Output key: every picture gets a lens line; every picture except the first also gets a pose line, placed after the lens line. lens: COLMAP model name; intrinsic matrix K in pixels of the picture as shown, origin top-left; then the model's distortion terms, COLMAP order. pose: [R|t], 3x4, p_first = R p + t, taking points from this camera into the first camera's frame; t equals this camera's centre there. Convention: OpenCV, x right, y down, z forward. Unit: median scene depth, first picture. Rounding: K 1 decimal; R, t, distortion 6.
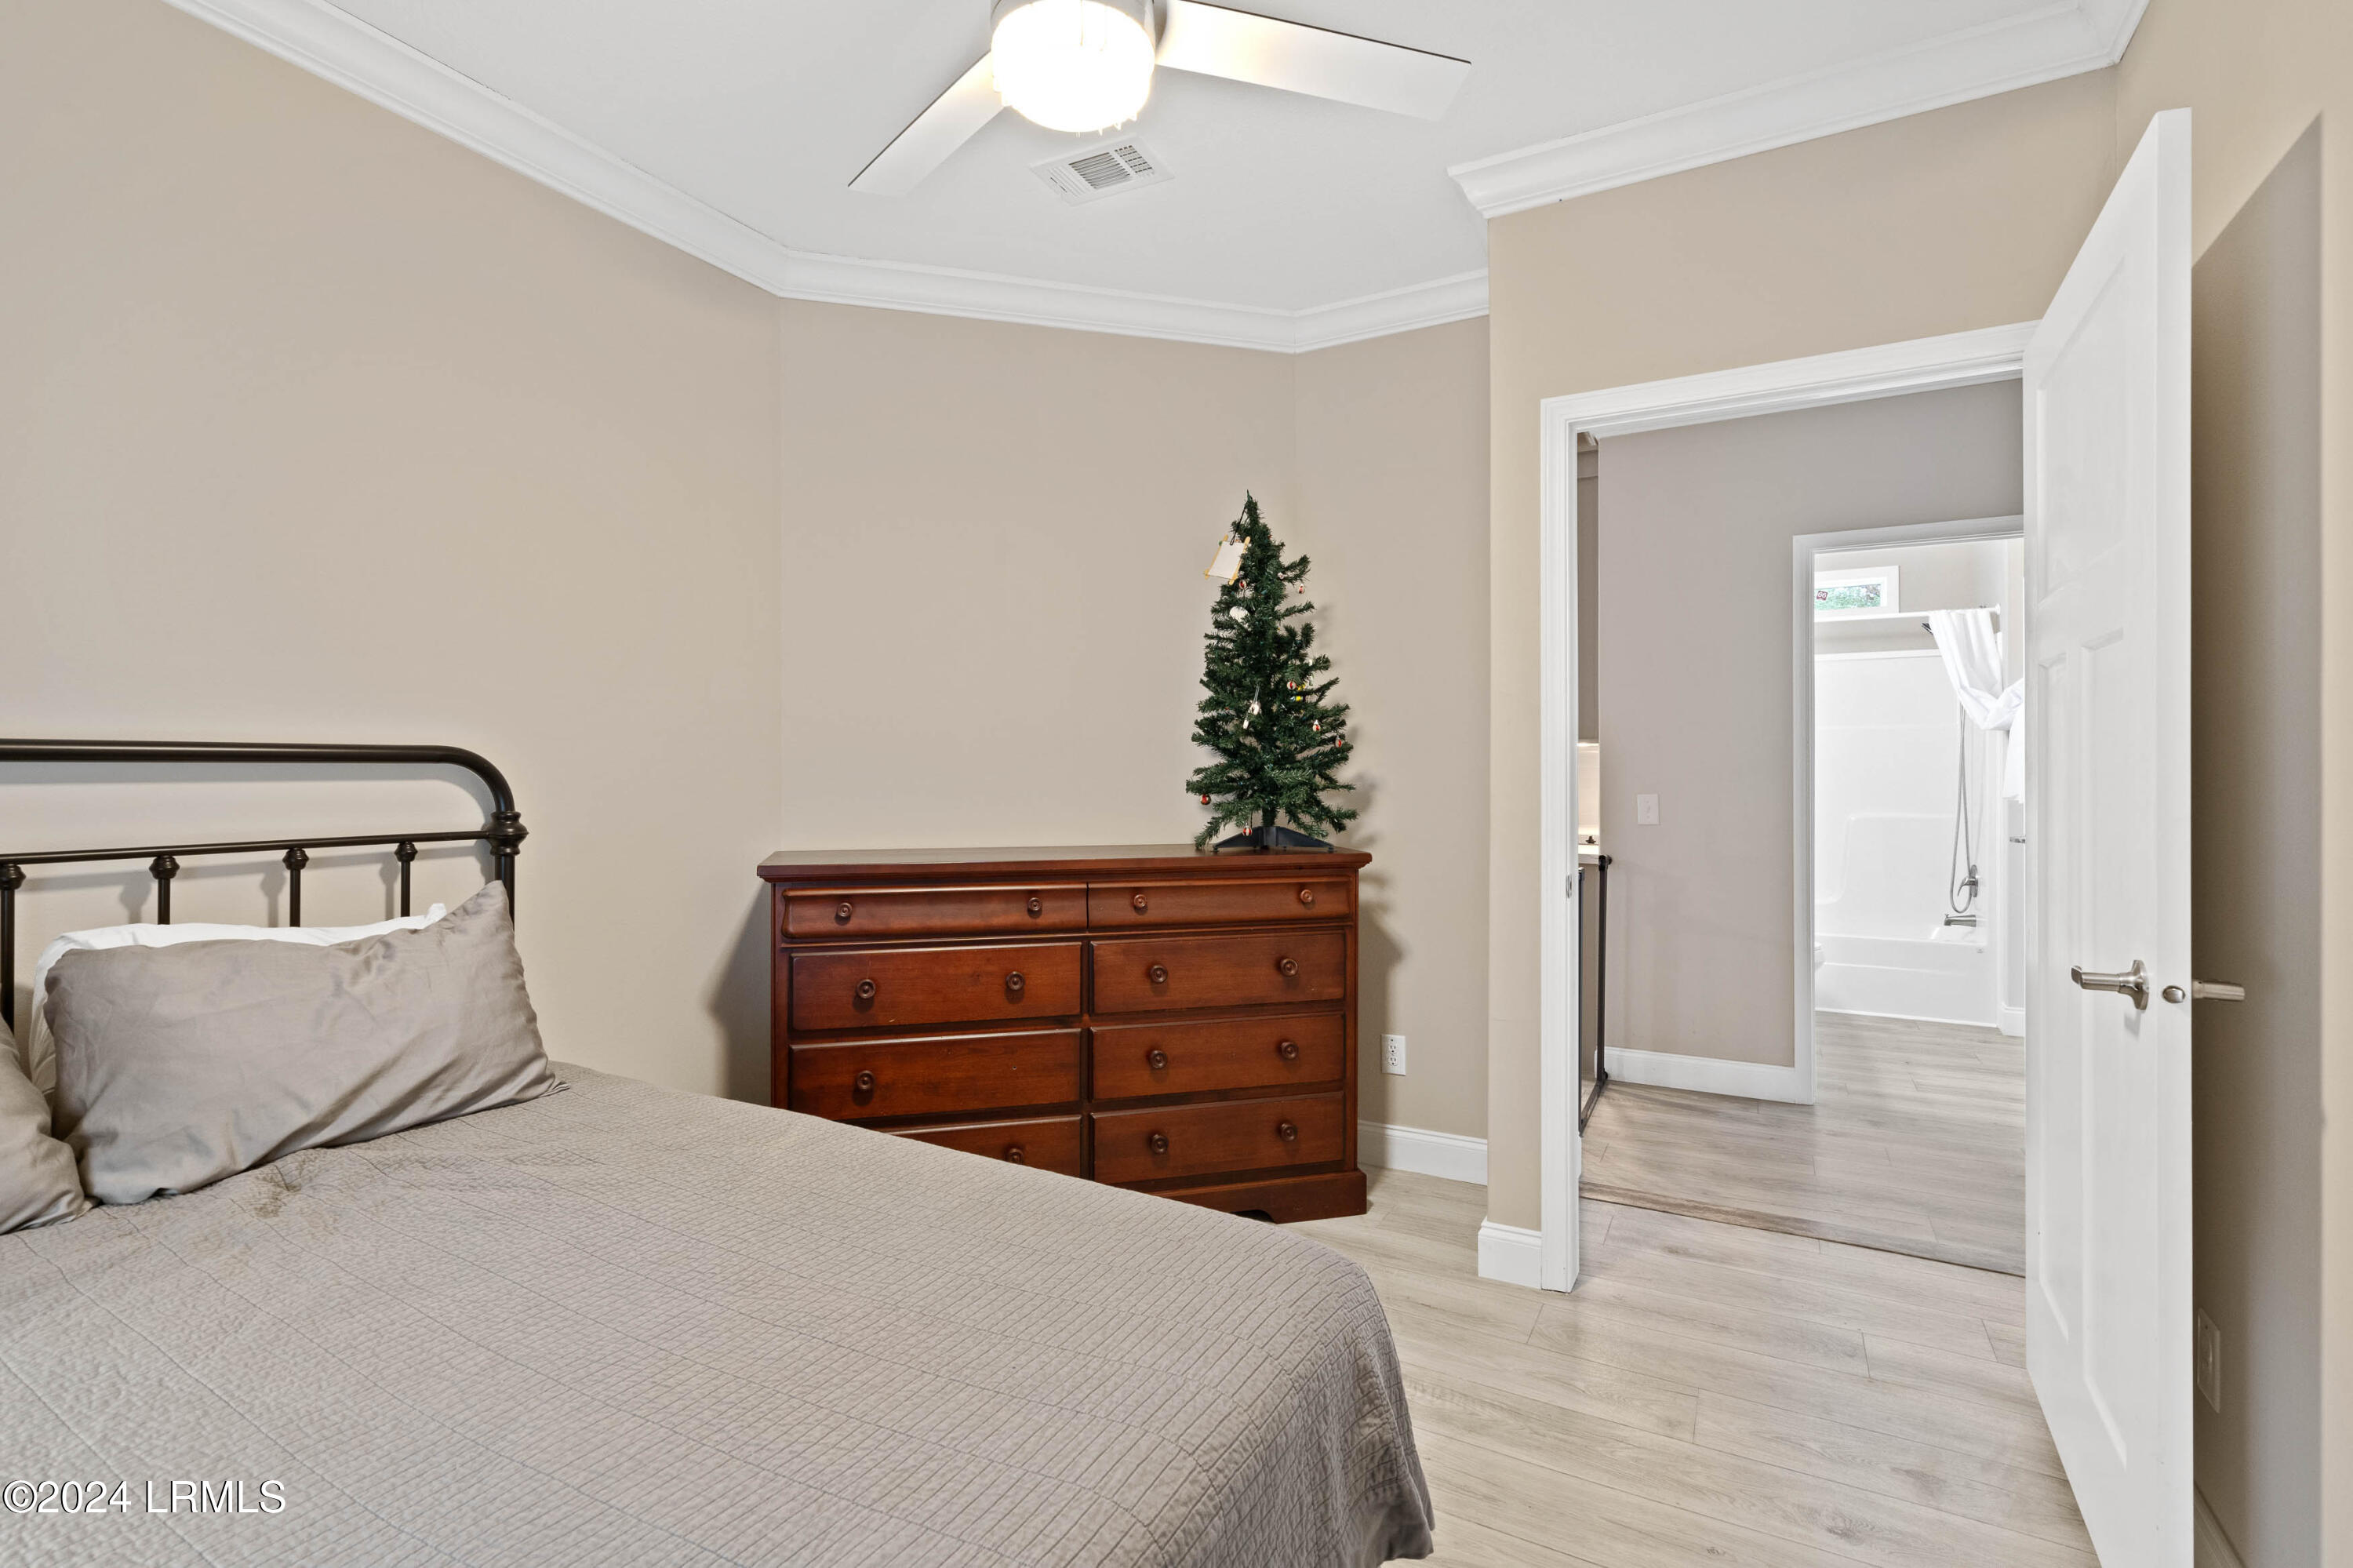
lens RADIAL K [[1062.5, 0, 1178.6], [0, 1062.5, 780.8], [0, 0, 1]] dist [-0.018725, 0.005498]
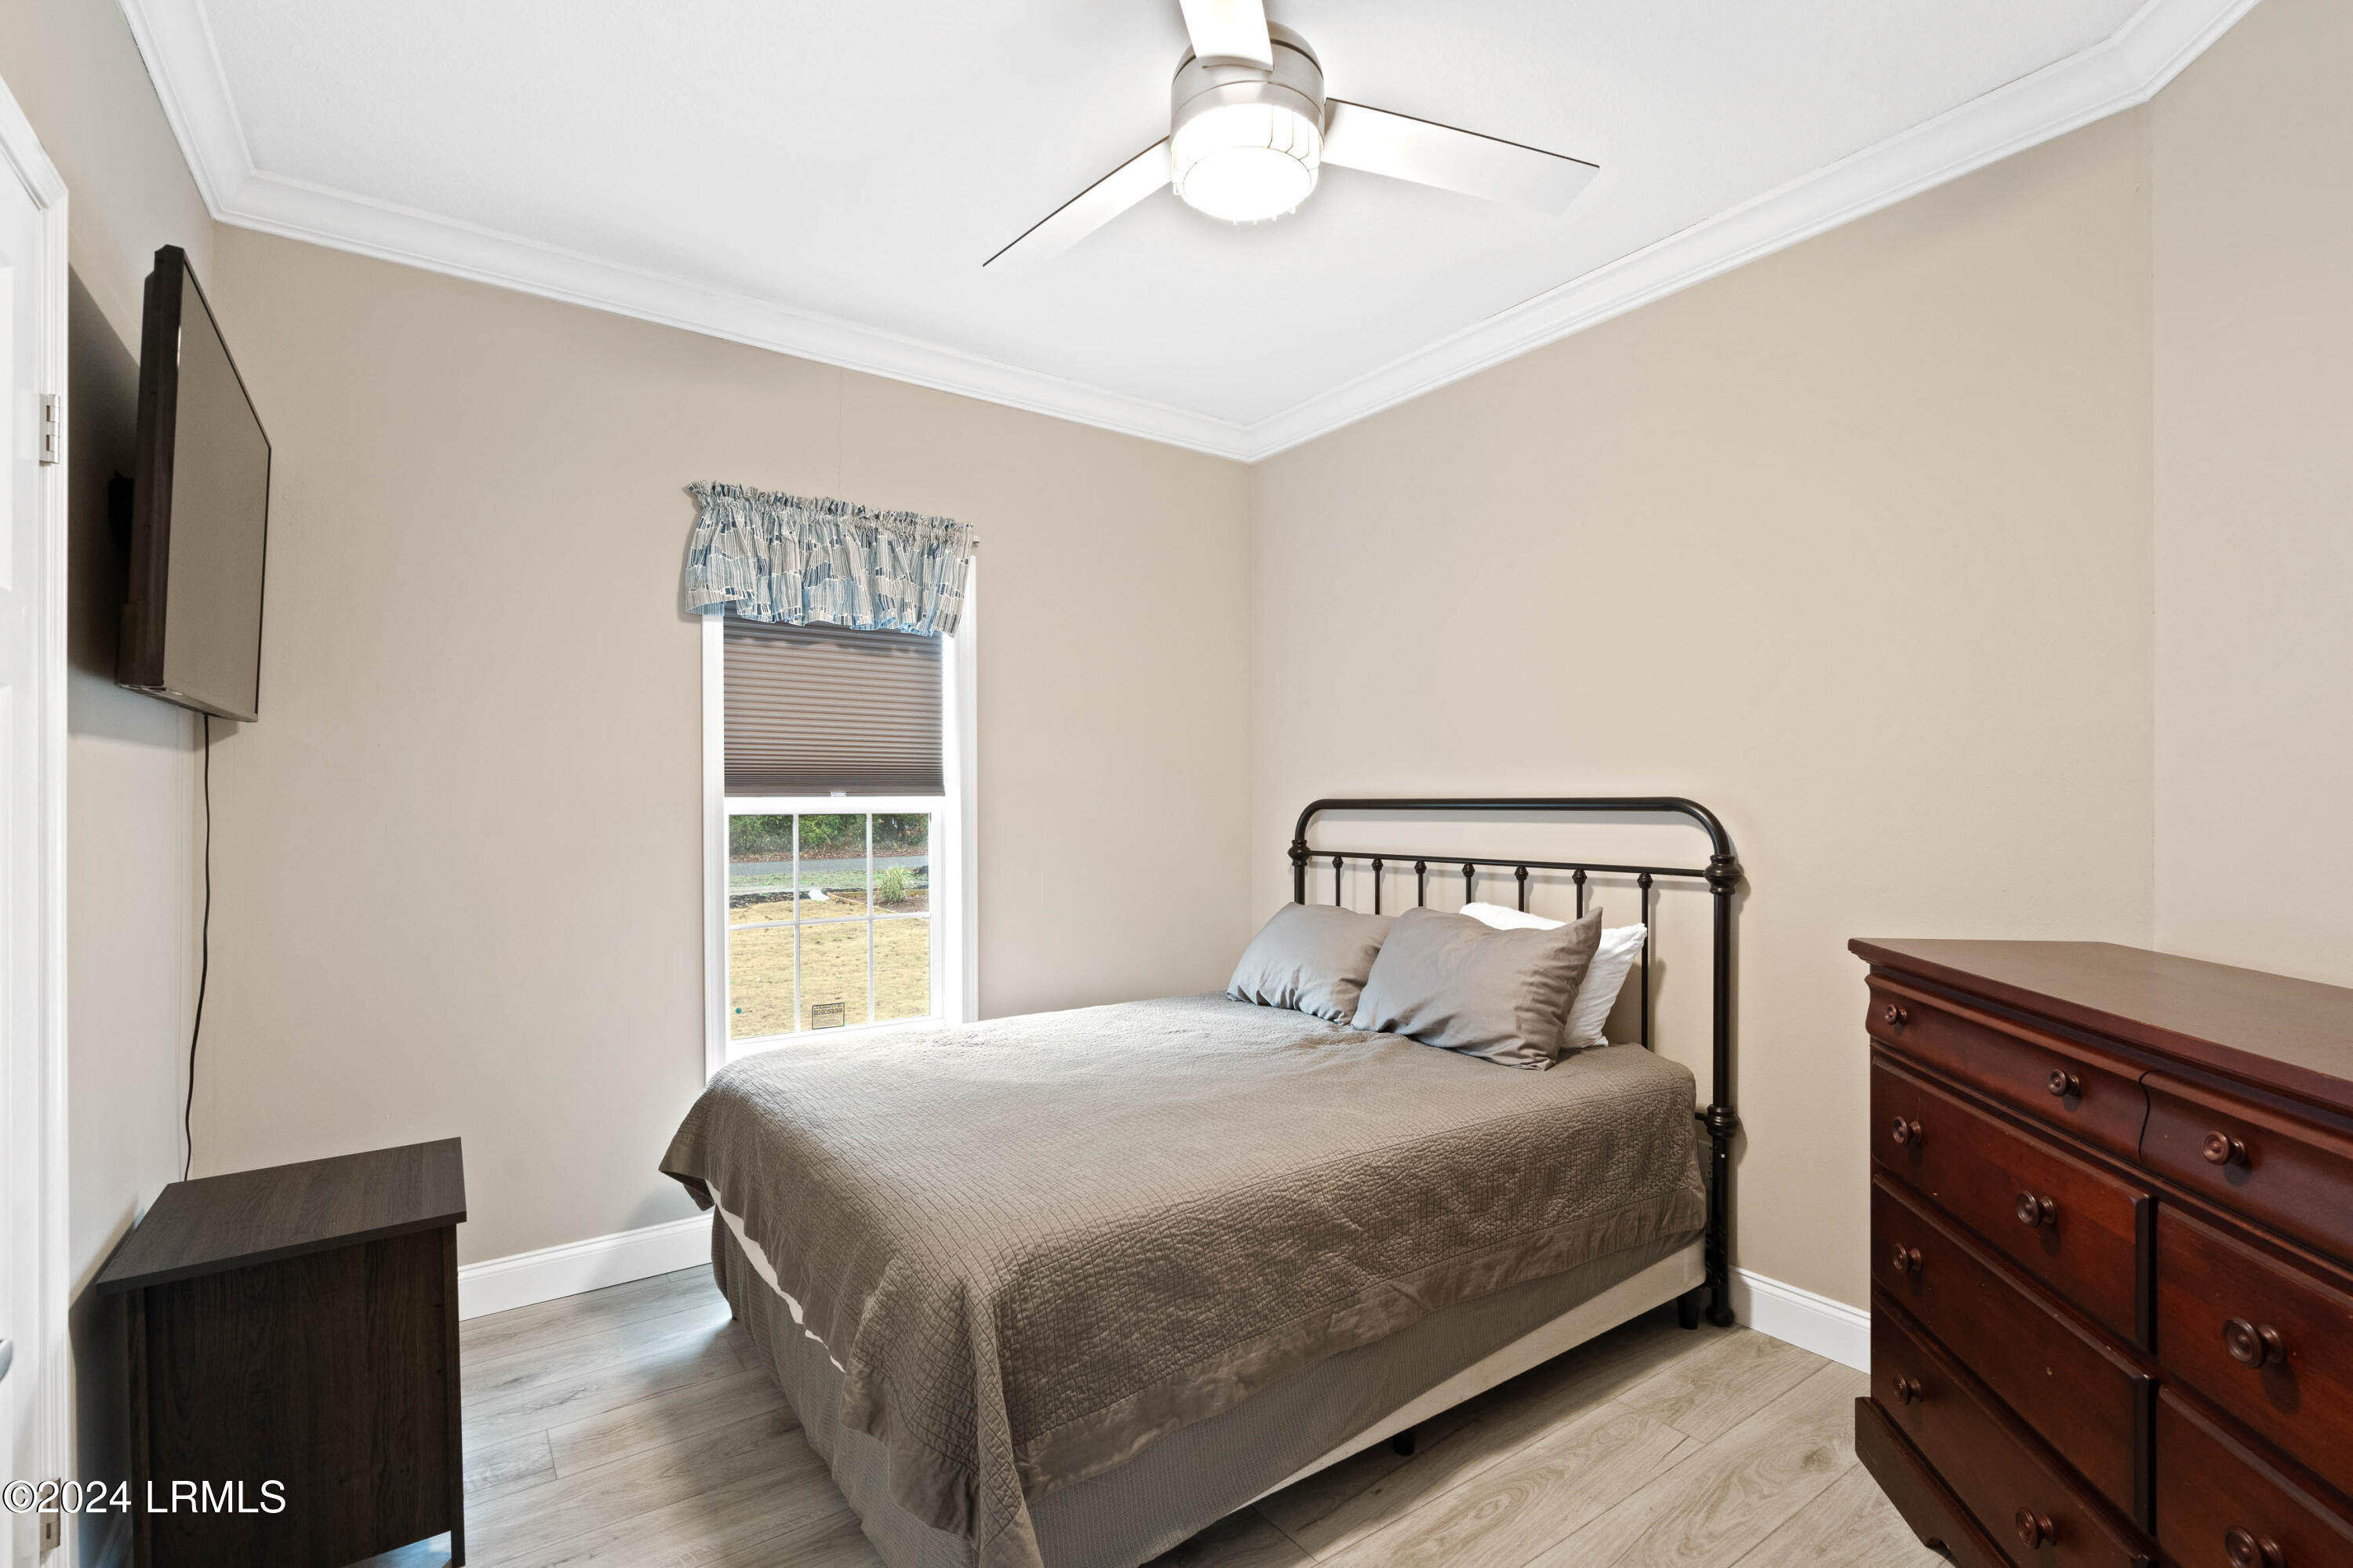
lens RADIAL K [[1062.5, 0, 1171.6], [0, 1062.5, 799.7], [0, 0, 1]] dist [-0.018725, 0.005498]
pose [[-0.442299, -0.007597, -0.896836, 0.616955], [-0.014599, 0.999893, -0.001271, -0.018773], [0.896749, 0.012531, -0.442362, 0.981202]]
